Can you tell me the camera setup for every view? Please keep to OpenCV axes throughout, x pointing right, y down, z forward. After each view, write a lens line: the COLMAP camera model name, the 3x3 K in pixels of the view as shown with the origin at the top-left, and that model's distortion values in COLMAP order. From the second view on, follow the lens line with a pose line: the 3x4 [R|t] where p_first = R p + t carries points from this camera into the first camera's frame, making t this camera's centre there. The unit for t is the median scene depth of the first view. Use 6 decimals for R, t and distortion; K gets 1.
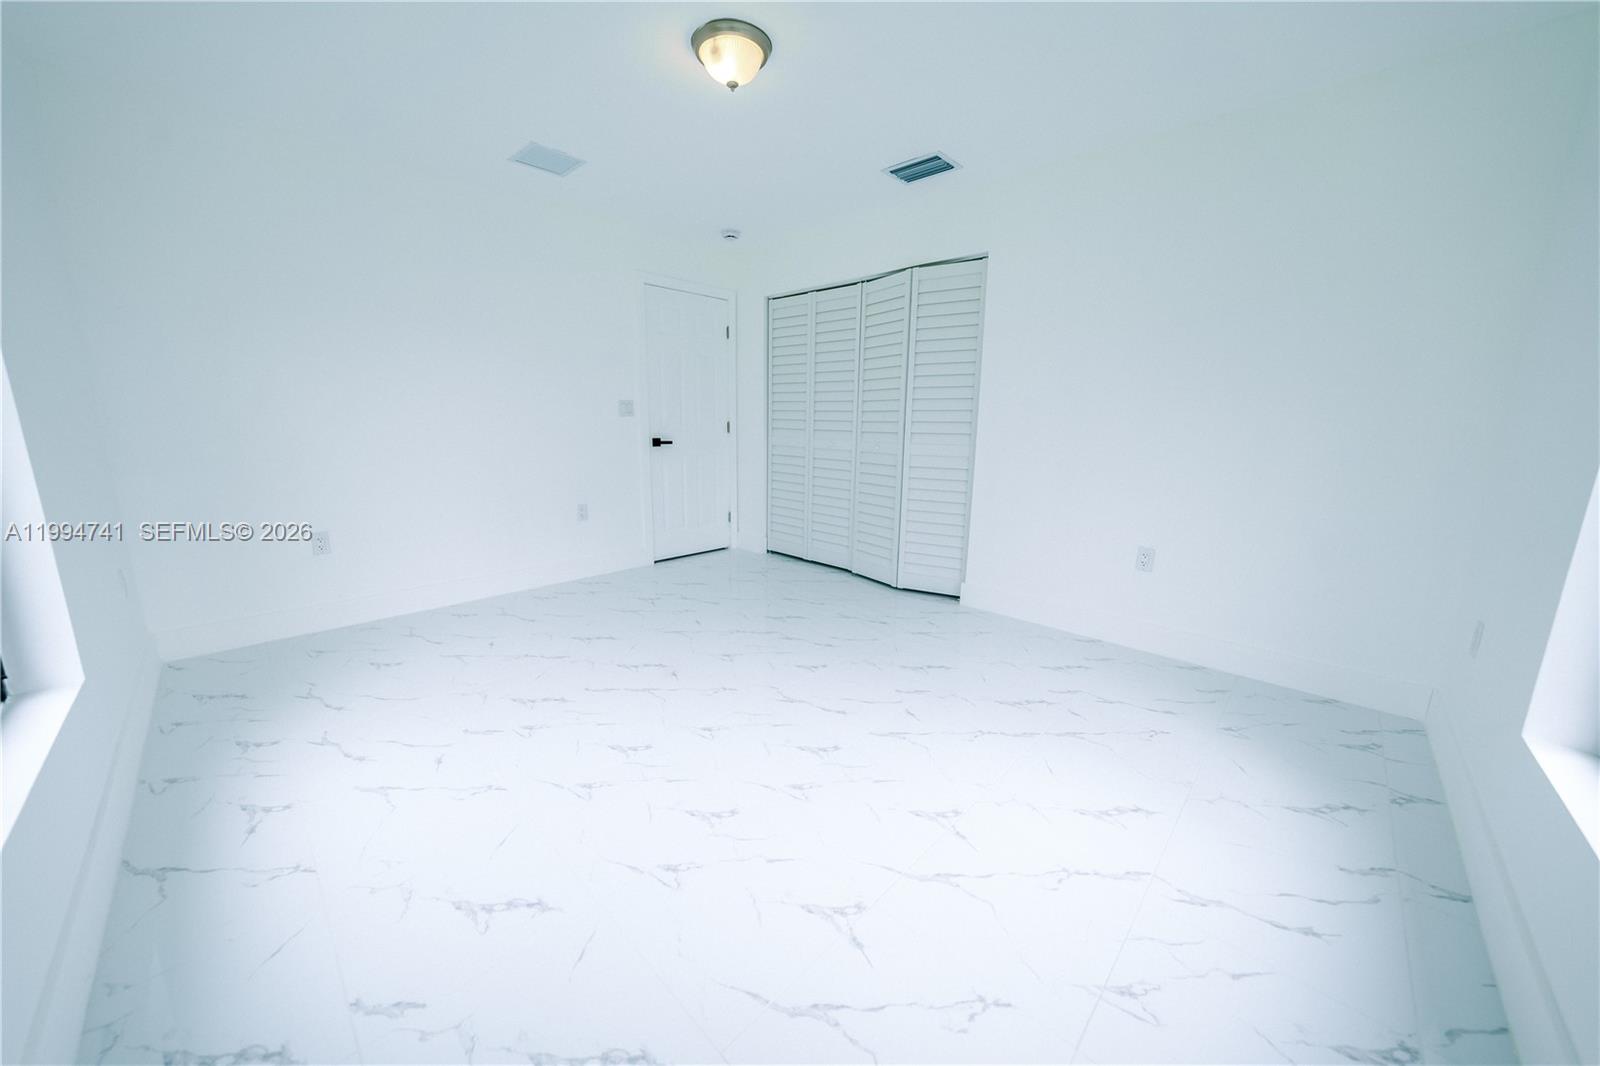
lens RADIAL K [[562.2, 0, 794.2], [0, 562.2, 533.1], [0, 0, 1]] dist [-0.027777, 0.007129]
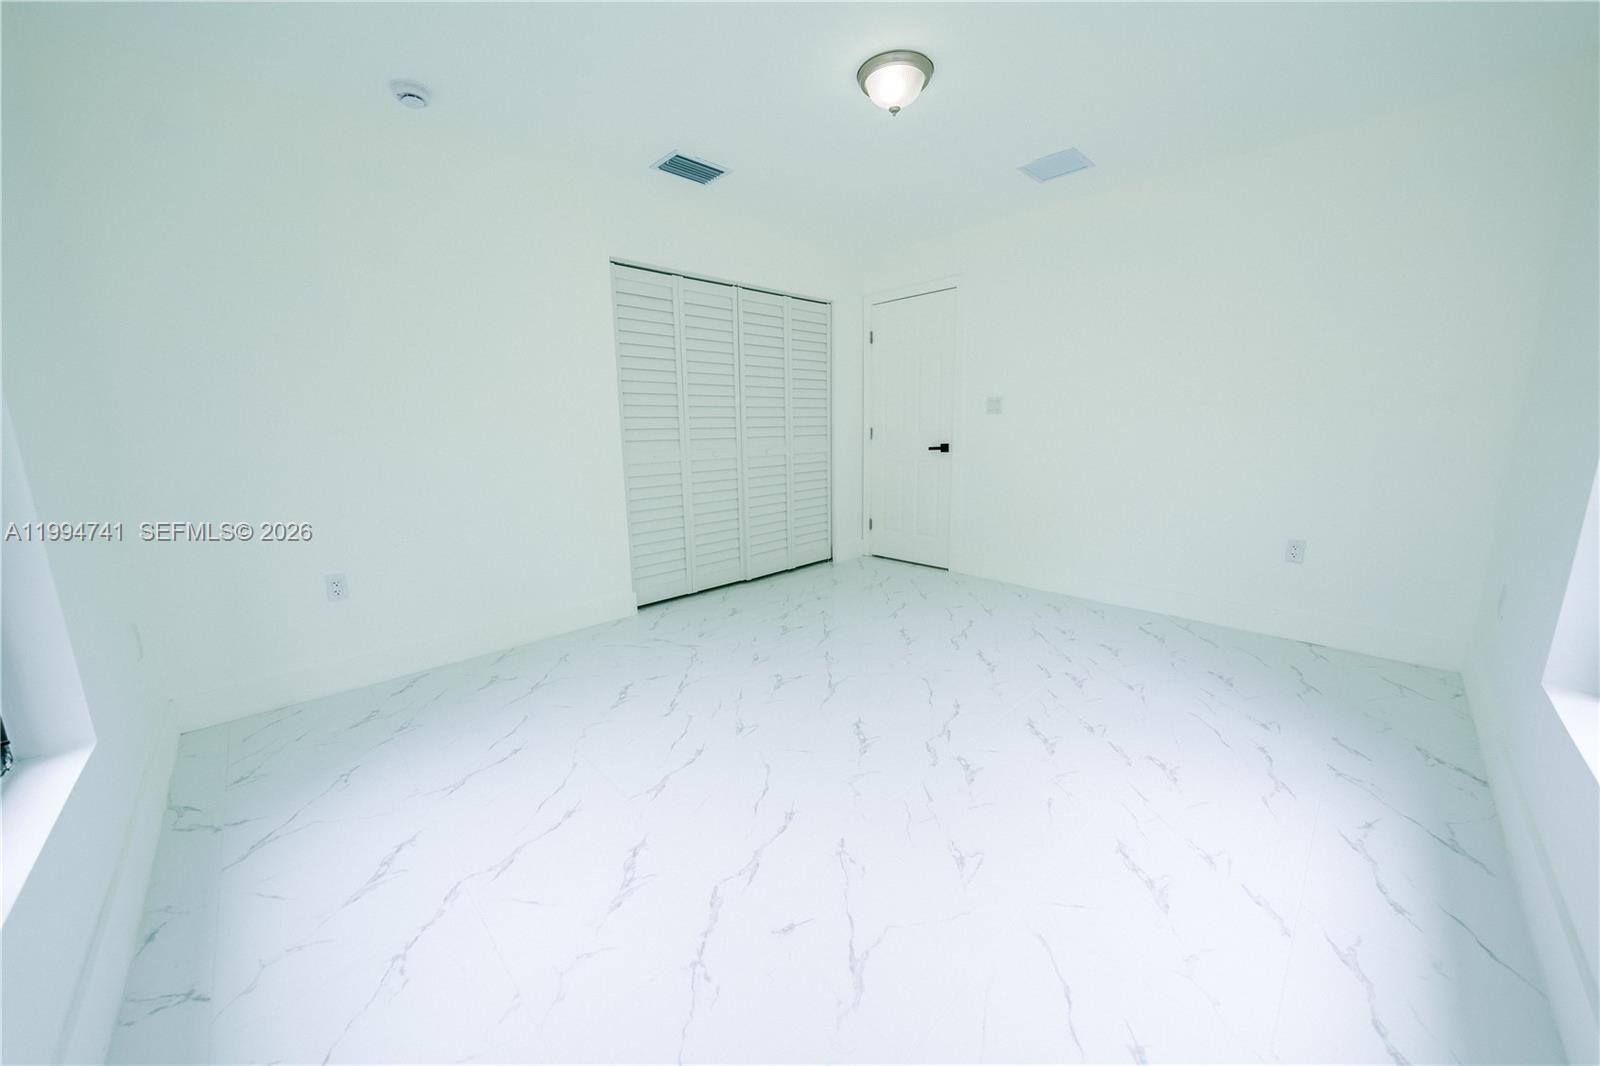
lens RADIAL K [[569.5, 0, 809.5], [0, 569.5, 523.6], [0, 0, 1]] dist [-0.036322, 0.008139]
pose [[0.026014, -0.185366, 0.982325, -0.914566], [0.215989, 0.960489, 0.175526, -0.191181], [-0.976049, 0.207605, 0.065023, 0.875261]]
